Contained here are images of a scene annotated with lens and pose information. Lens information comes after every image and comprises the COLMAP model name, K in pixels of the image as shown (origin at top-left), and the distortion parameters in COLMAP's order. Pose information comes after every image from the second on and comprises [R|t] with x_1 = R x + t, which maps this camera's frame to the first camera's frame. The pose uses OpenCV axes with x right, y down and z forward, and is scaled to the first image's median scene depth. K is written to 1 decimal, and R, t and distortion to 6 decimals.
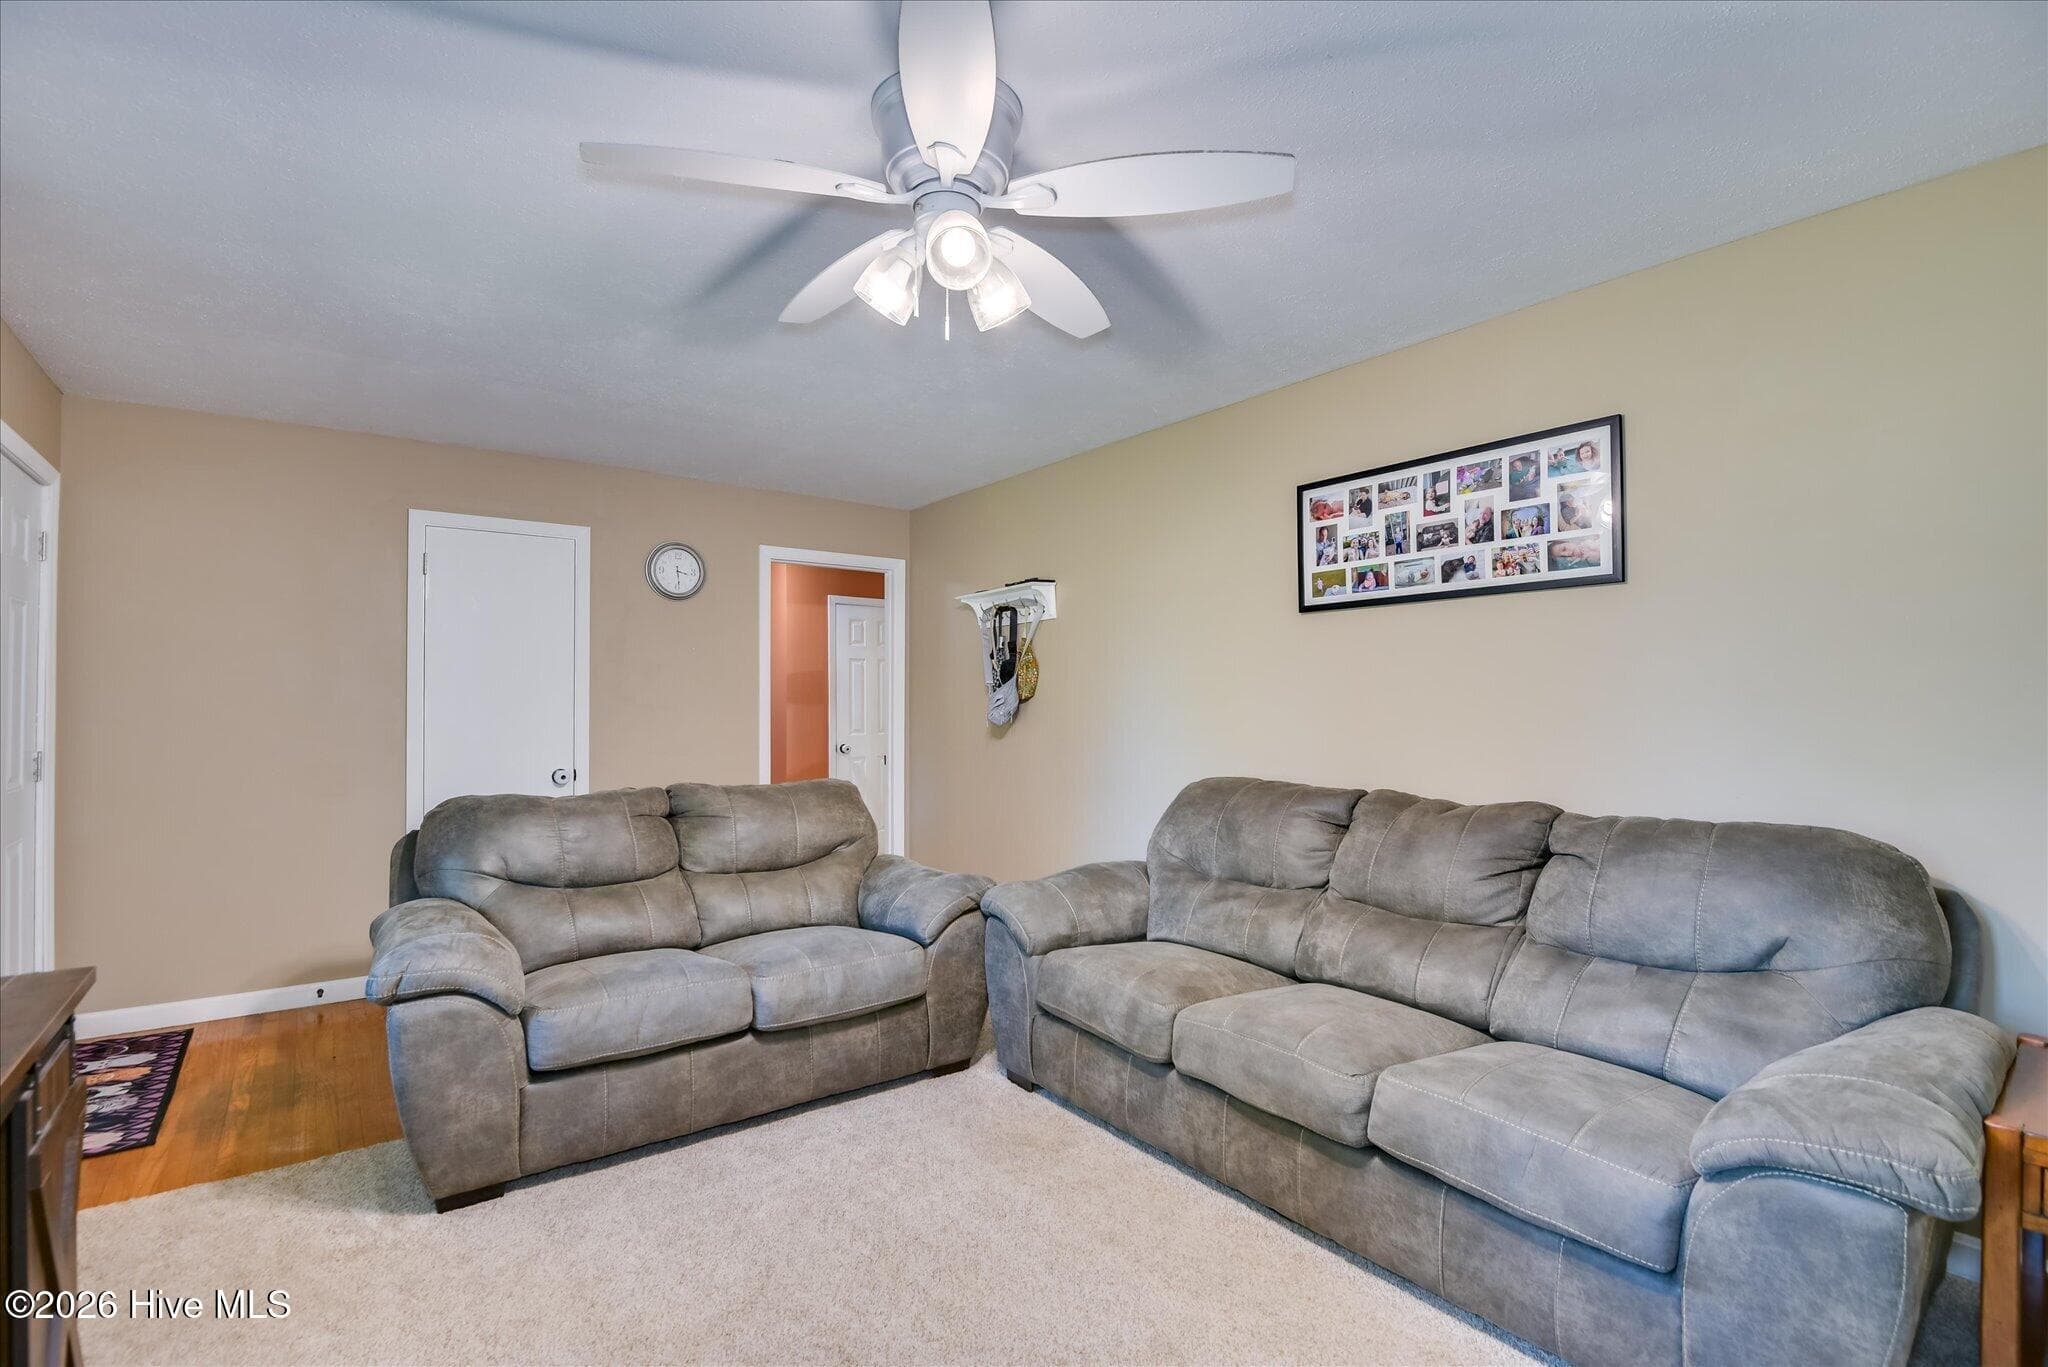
lens RADIAL K [[944.7, 0, 1028.2], [0, 944.7, 687.4], [0, 0, 1]] dist [0.017510, -0.019757]
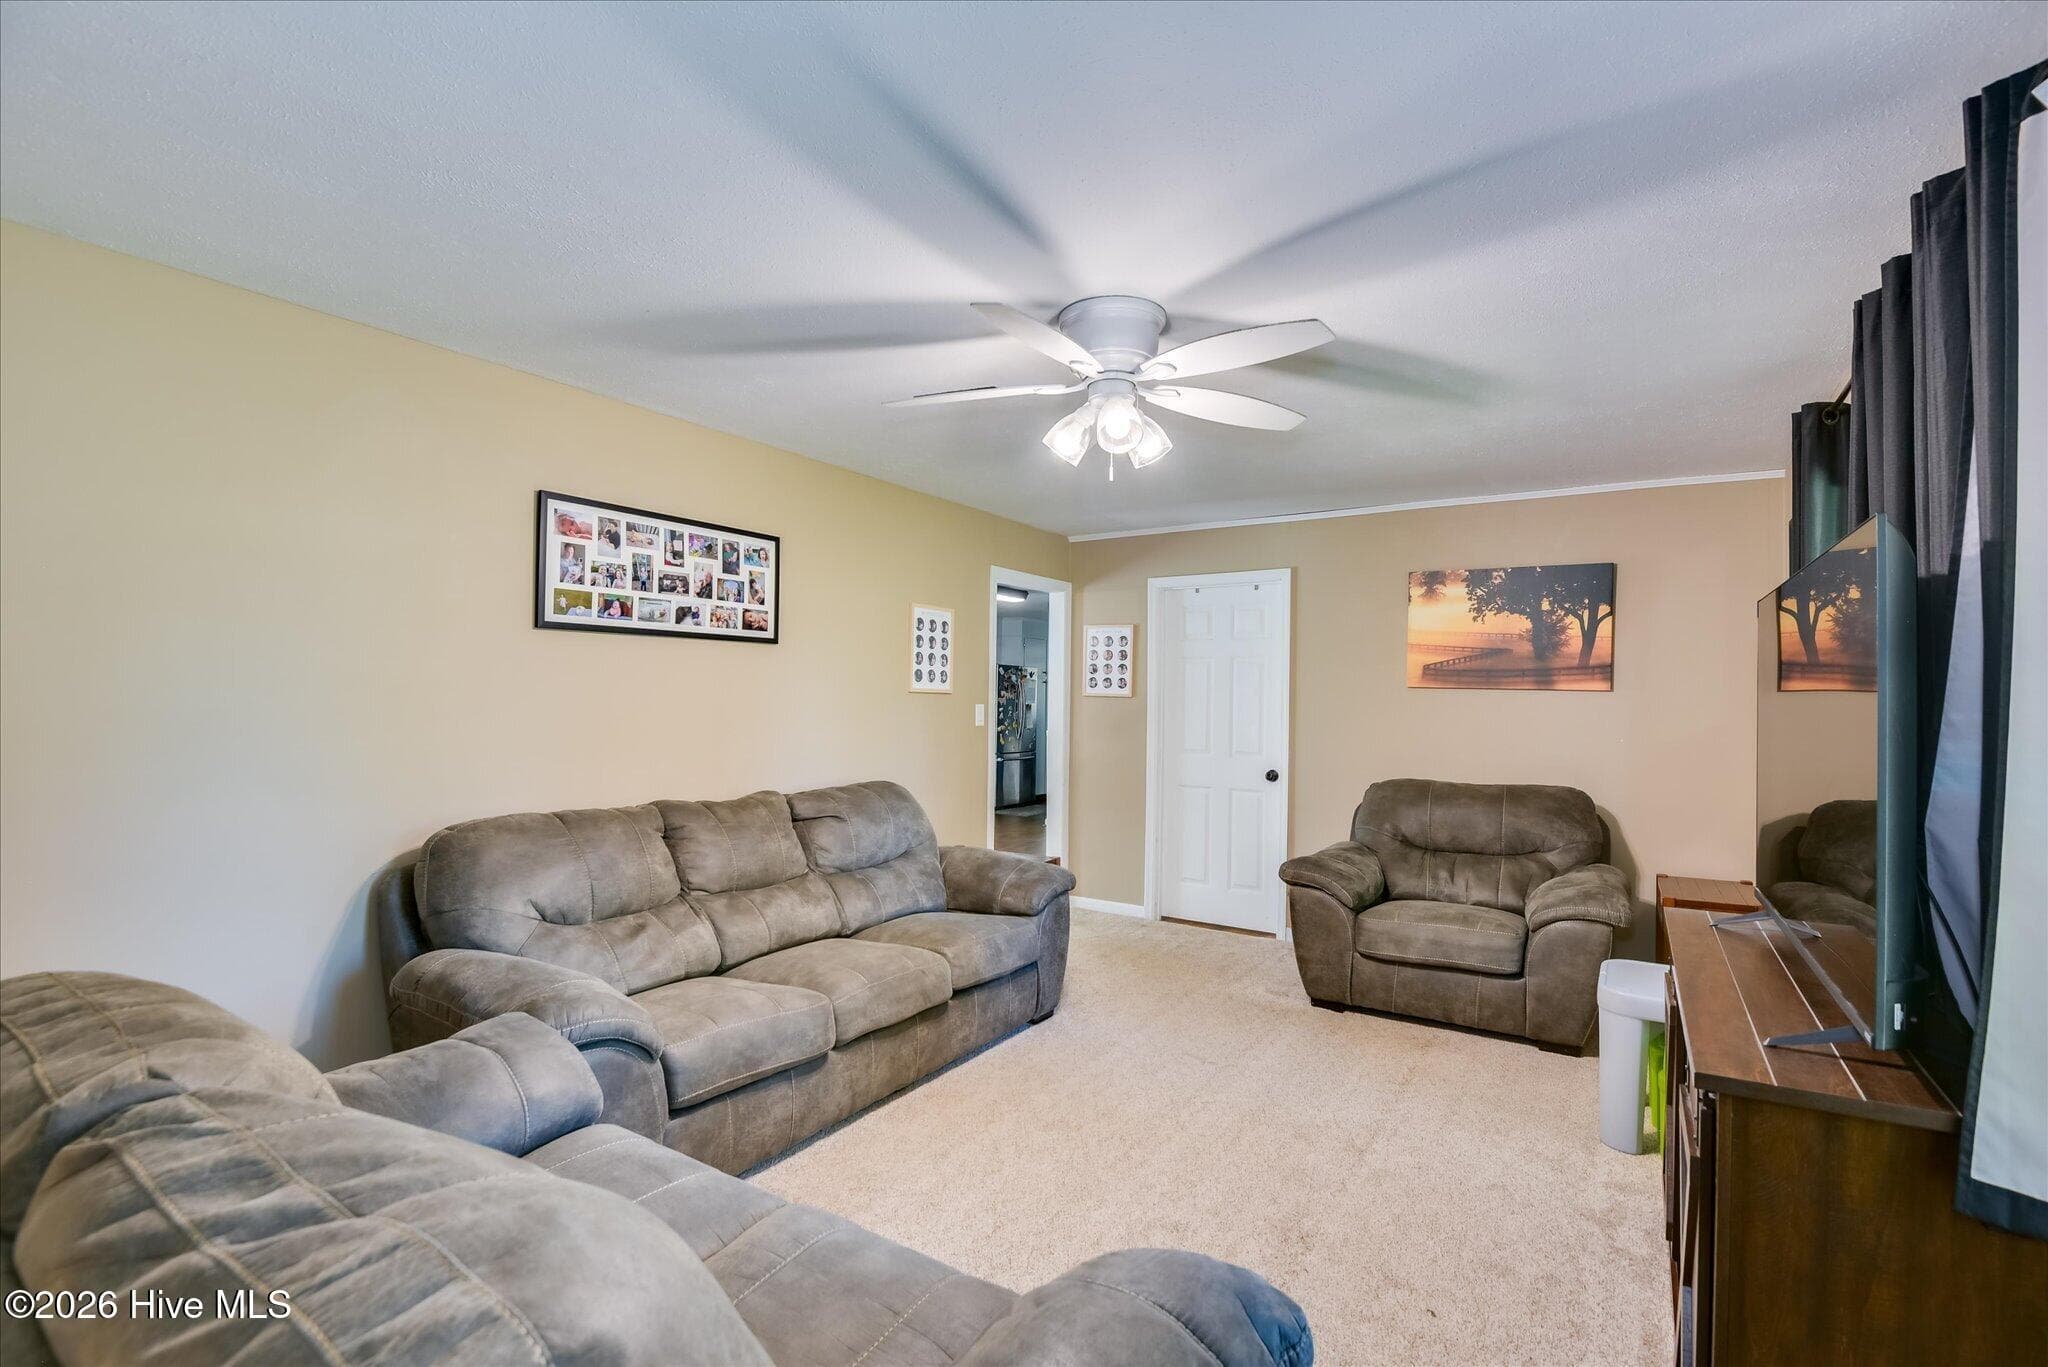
lens RADIAL K [[944.7, 0, 1028.2], [0, 944.7, 687.4], [0, 0, 1]] dist [0.017510, -0.019757]
pose [[-0.349866, 0.011197, 0.936733, -0.829083], [-0.025172, 0.999455, -0.021348, -0.014522], [-0.936461, -0.031048, -0.349394, 0.974417]]
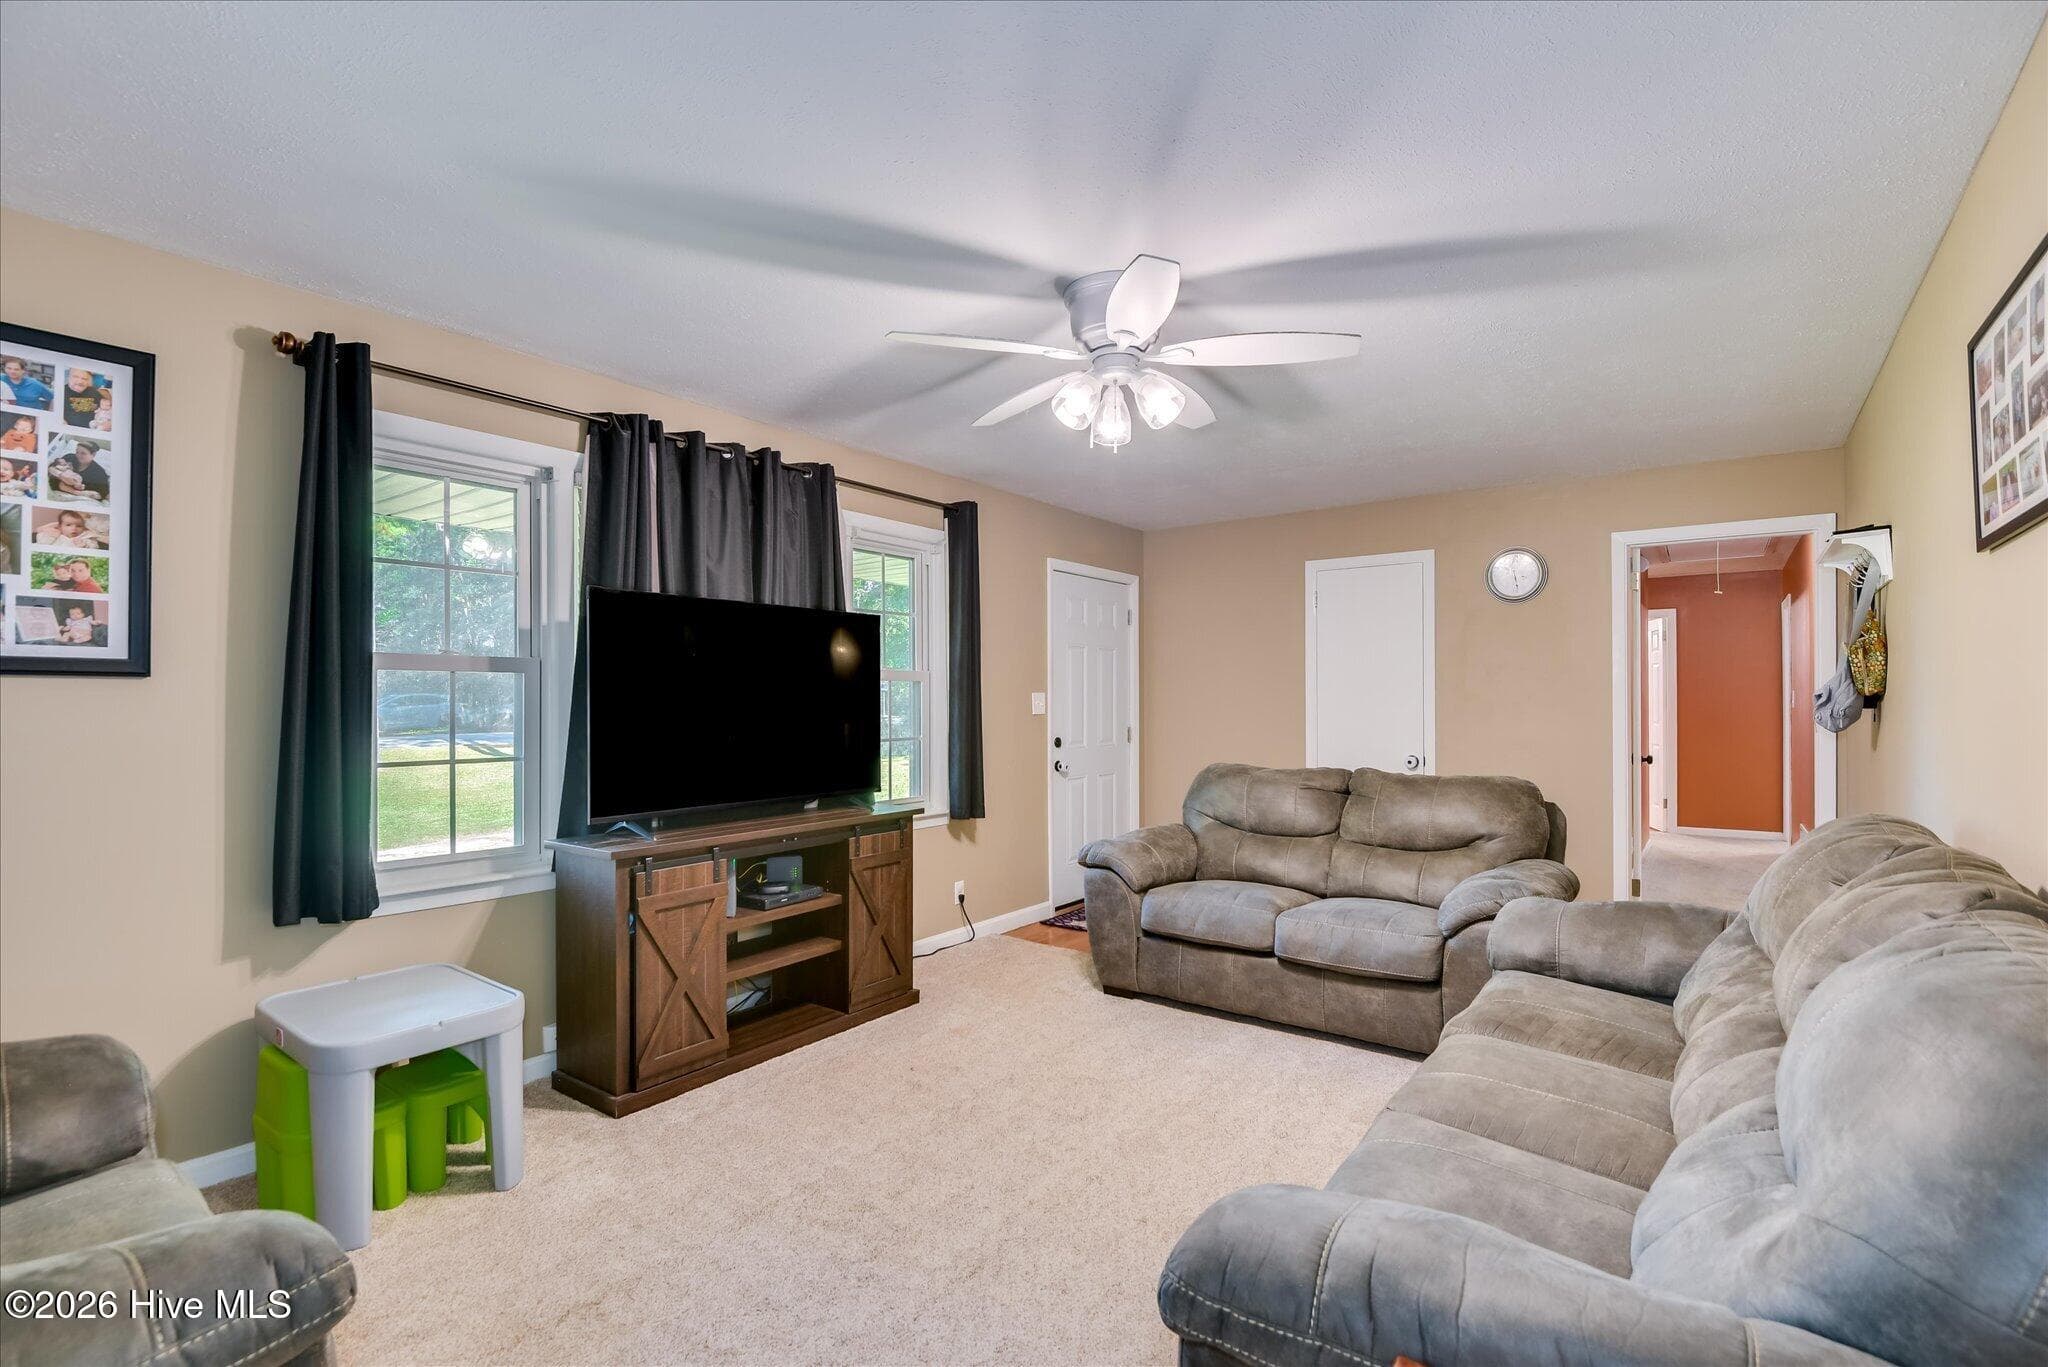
lens RADIAL K [[944.7, 0, 1028.2], [0, 944.7, 687.4], [0, 0, 1]] dist [0.017510, -0.019757]
pose [[0.289017, -0.012075, -0.957248, 0.762547], [0.017857, 0.999814, -0.007221, 0.000371], [0.957157, -0.015006, 0.289179, 0.275918]]
